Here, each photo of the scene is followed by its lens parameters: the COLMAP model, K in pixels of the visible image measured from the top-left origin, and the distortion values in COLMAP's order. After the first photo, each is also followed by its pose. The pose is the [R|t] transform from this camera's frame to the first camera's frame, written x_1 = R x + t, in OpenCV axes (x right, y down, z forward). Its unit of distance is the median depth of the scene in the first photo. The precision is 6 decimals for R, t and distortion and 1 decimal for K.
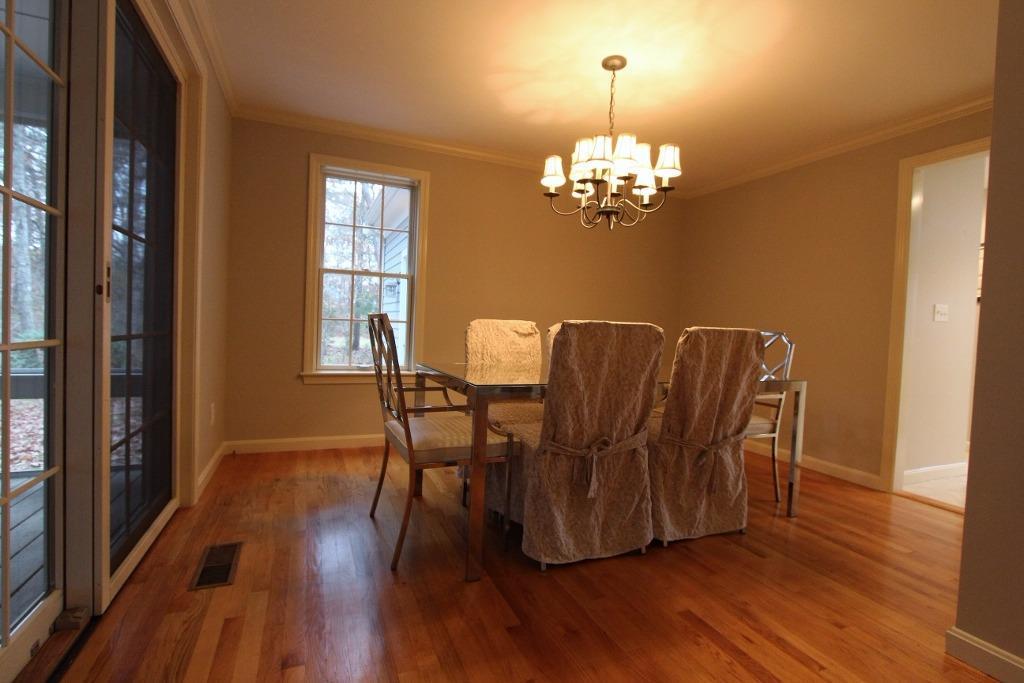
lens RADIAL K [[468.9, 0, 503.8], [0, 468.9, 339.7], [0, 0, 1]] dist [-0.021616, 0.004038]
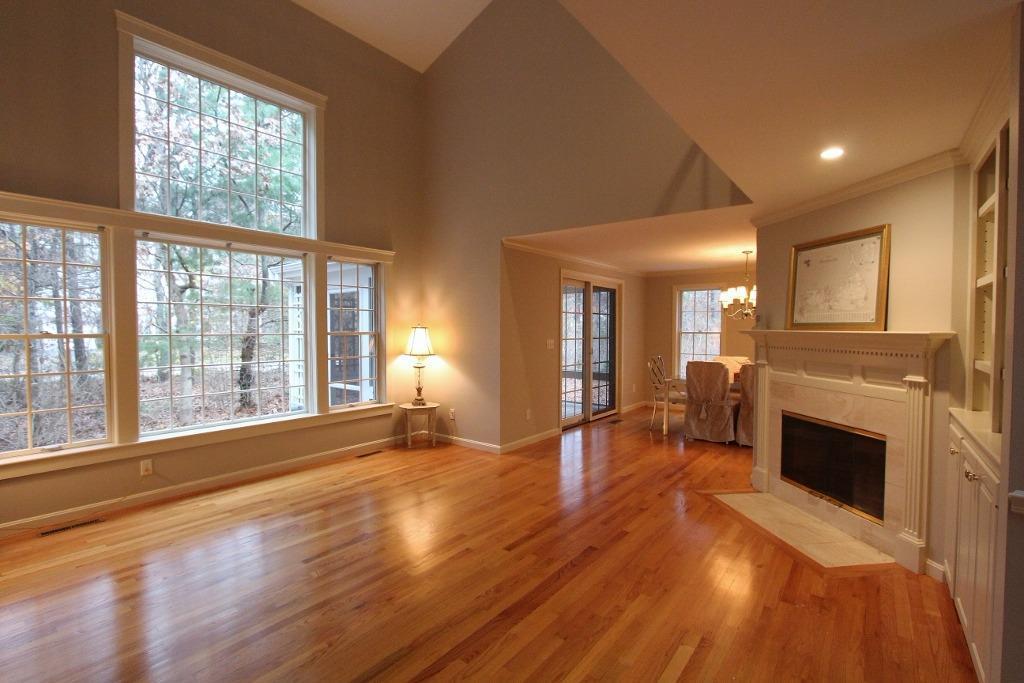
lens RADIAL K [[468.9, 0, 506.9], [0, 468.9, 341.6], [0, 0, 1]] dist [-0.021616, 0.004038]
pose [[0.491602, -0.013427, -0.870717, 2.007710], [-0.010581, 0.999715, -0.021390, -0.078874], [0.870756, 0.019729, 0.491320, -1.469338]]
